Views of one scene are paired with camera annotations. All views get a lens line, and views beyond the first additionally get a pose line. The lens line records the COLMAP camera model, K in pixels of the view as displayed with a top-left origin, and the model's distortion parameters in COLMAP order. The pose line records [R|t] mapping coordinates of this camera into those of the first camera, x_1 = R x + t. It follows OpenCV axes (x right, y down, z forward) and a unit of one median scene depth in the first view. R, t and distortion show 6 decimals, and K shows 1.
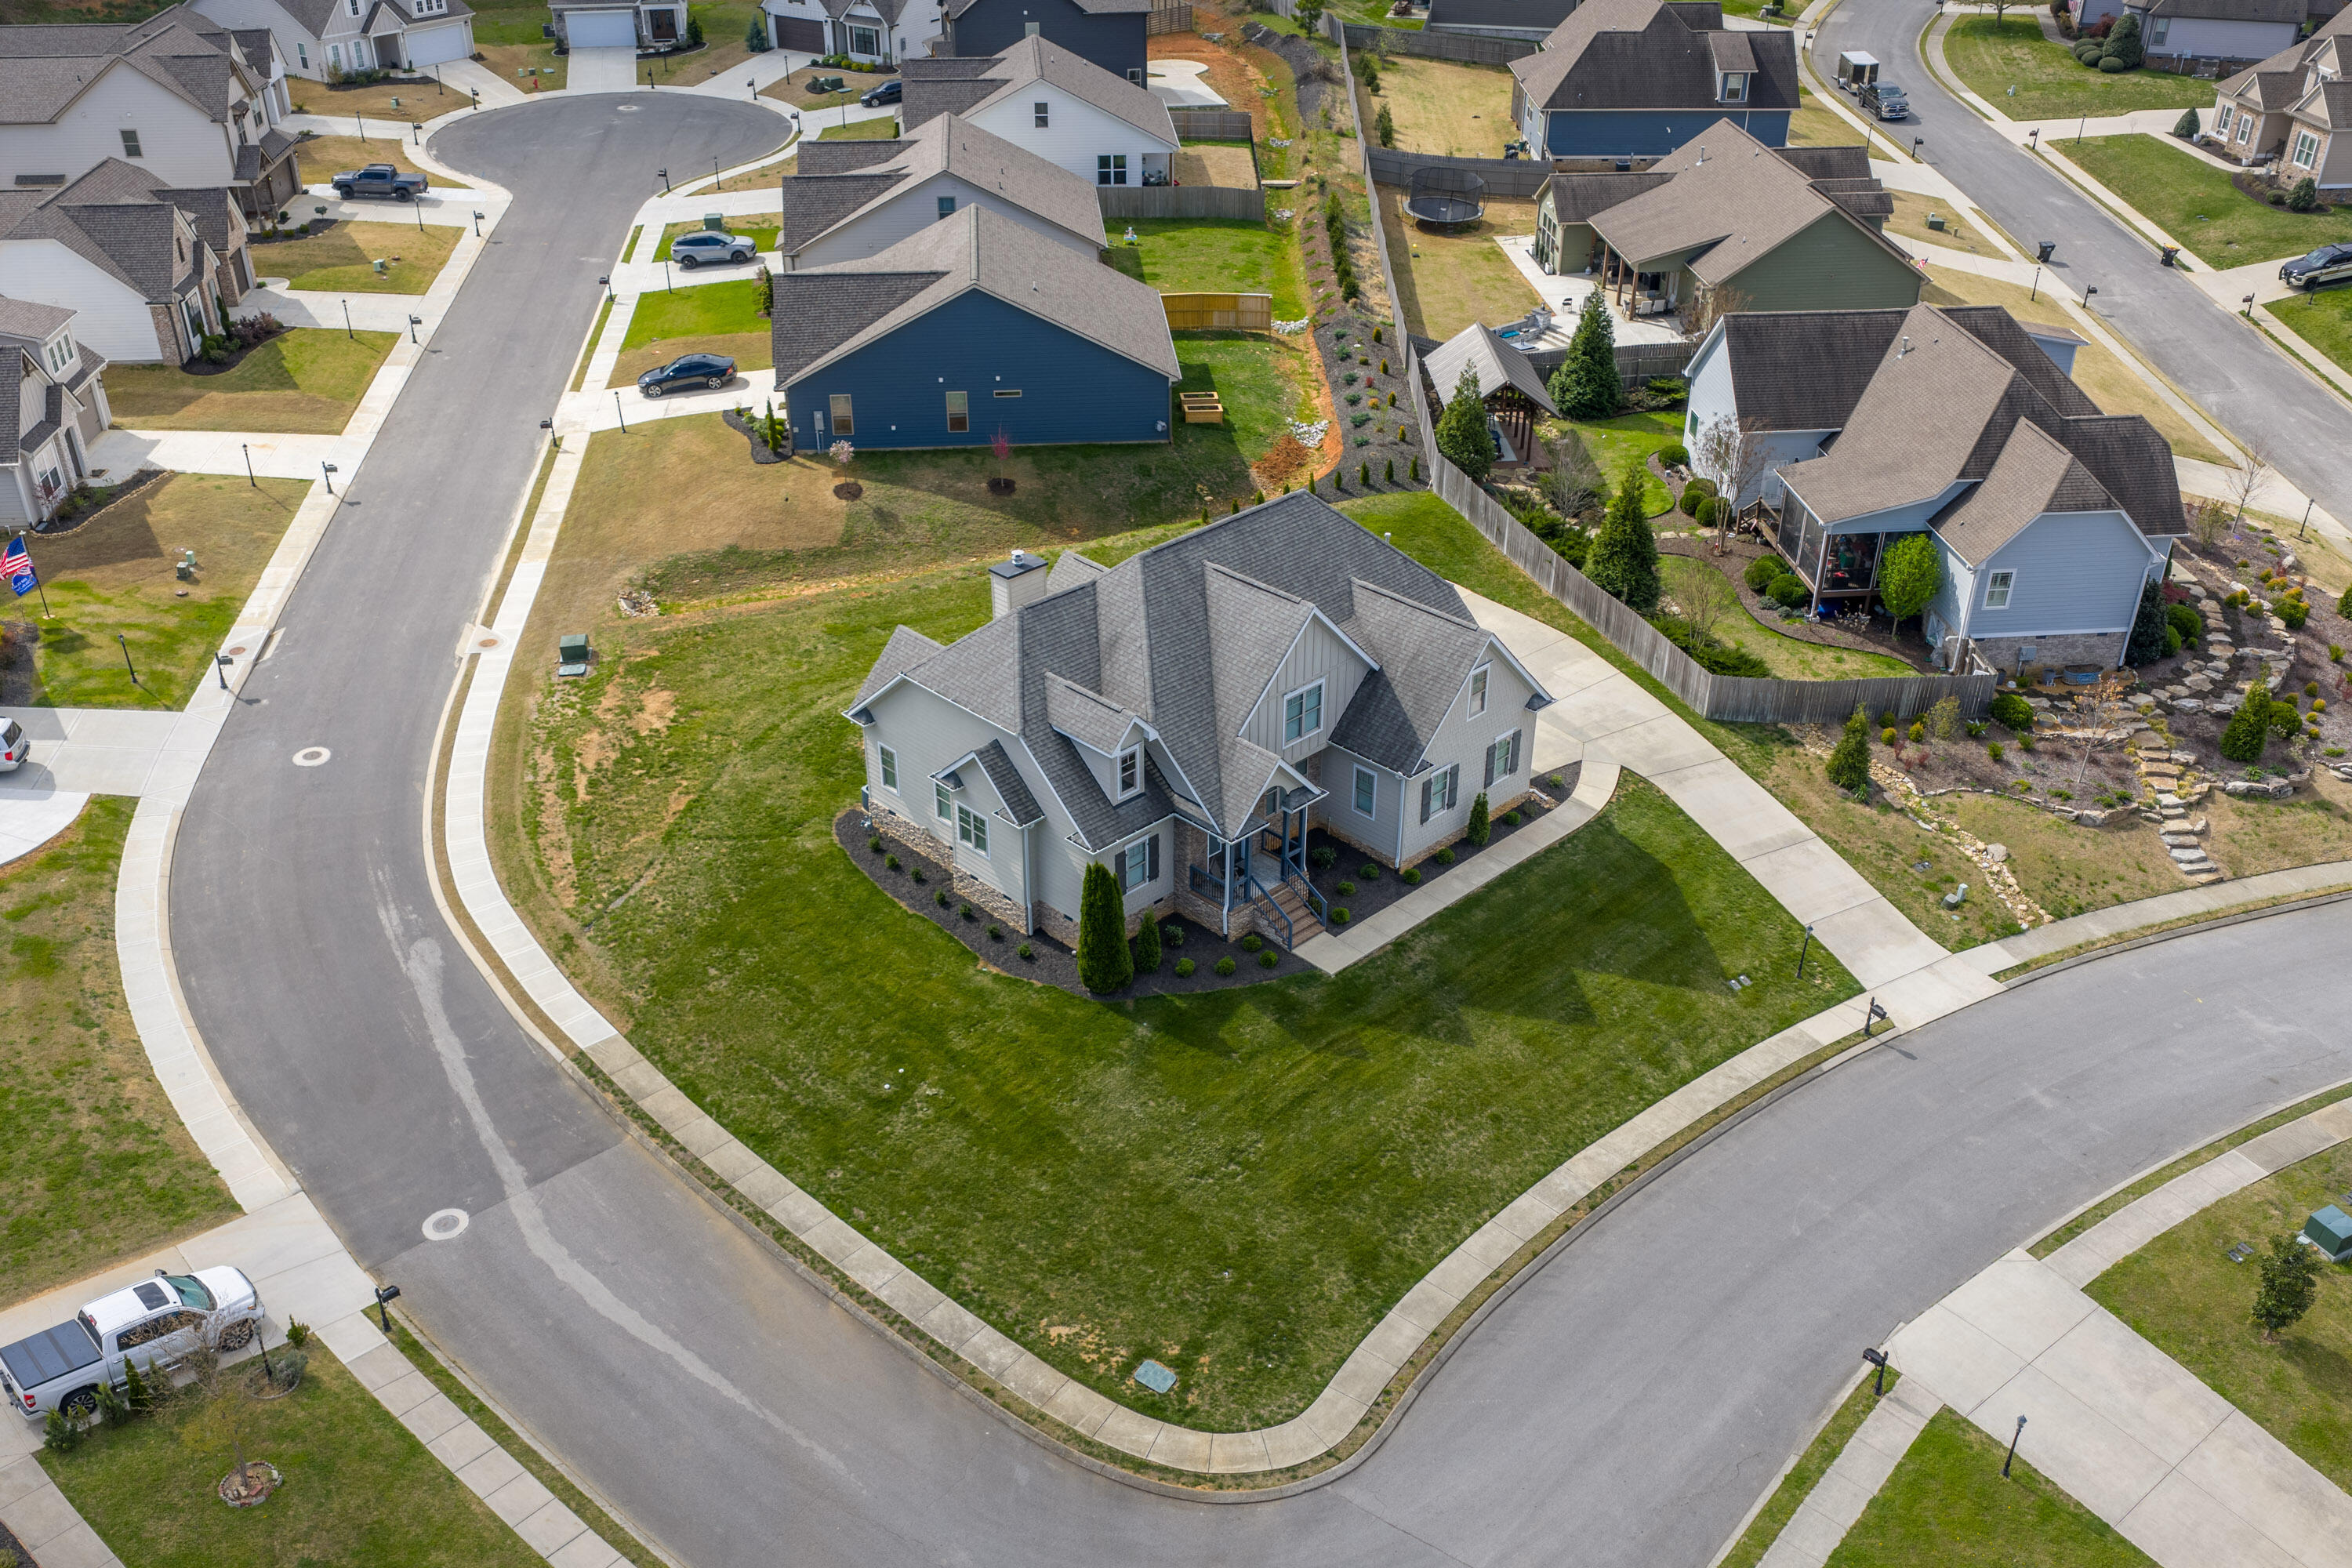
lens RADIAL K [[2101.3, 0, 1182.3], [0, 2101.3, 830.0], [0, 0, 1]] dist [0.014780, -0.013346]
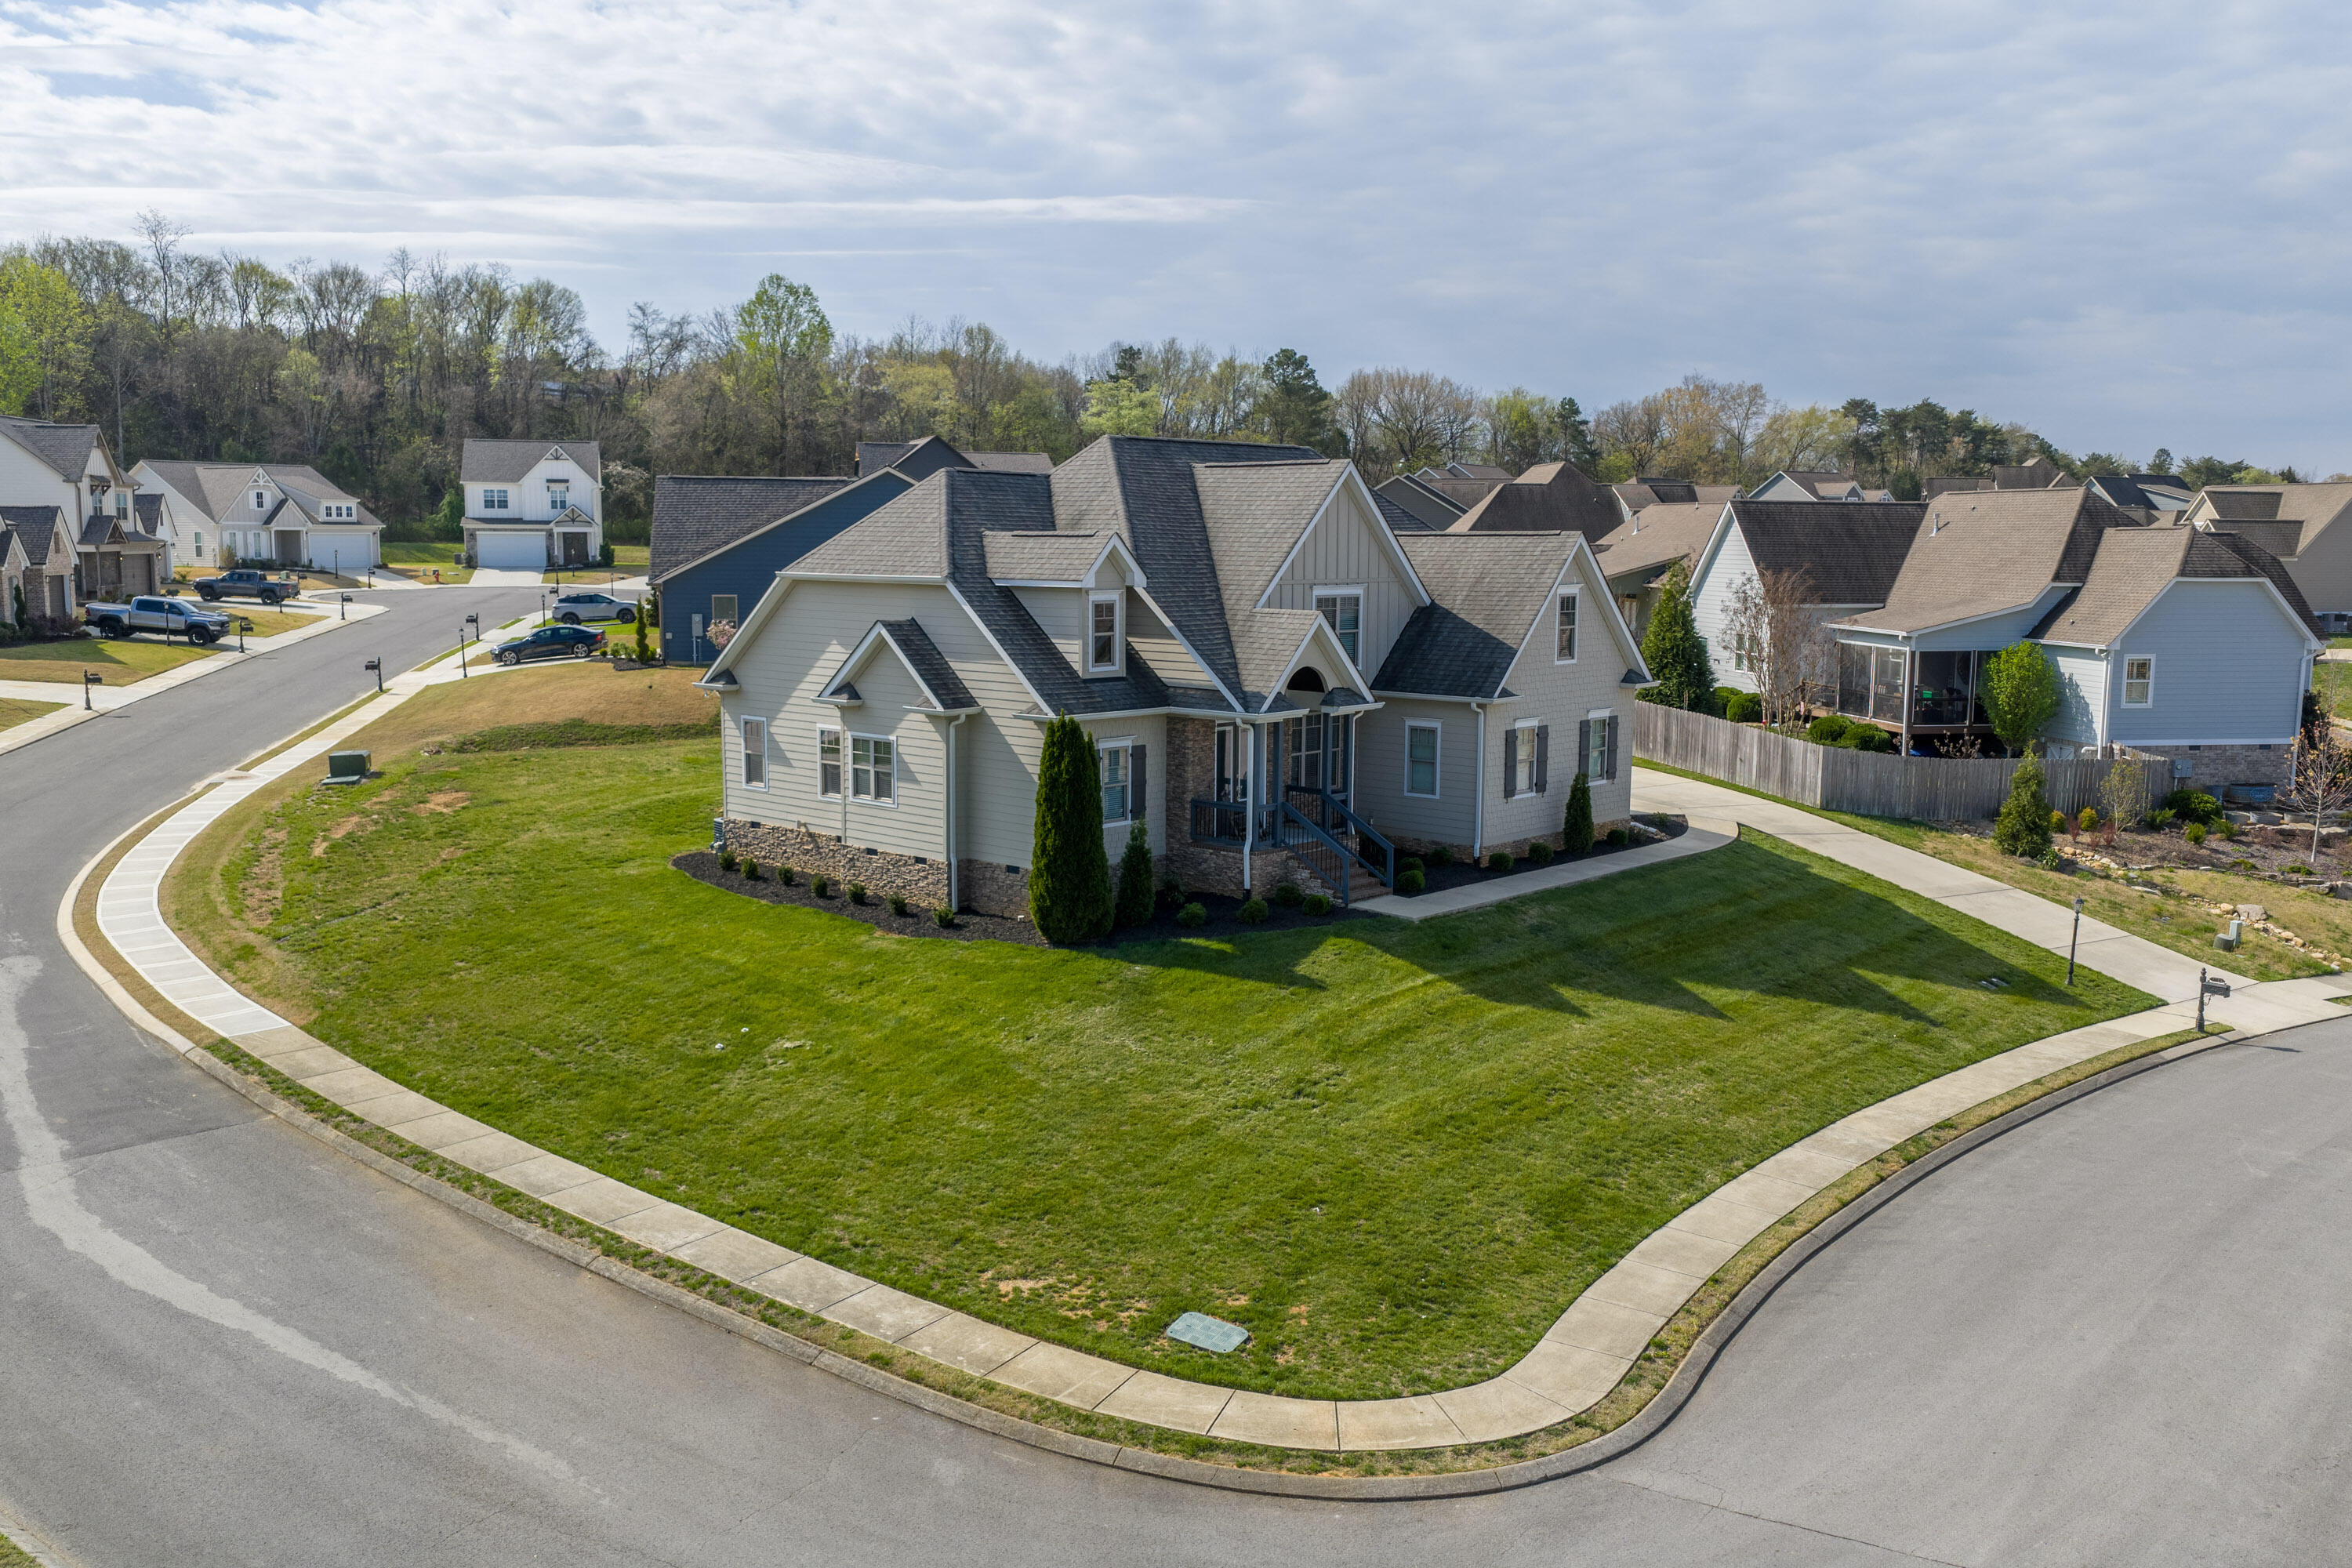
lens RADIAL K [[1959.2, 0, 1179.3], [0, 1959.2, 778.0], [0, 0, 1]] dist [0.012419, -0.019094]
pose [[0.998018, -0.003593, 0.062820, -0.040877], [0.028931, 0.912784, -0.407416, 0.274617], [-0.055877, 0.408427, 0.911079, 0.422686]]
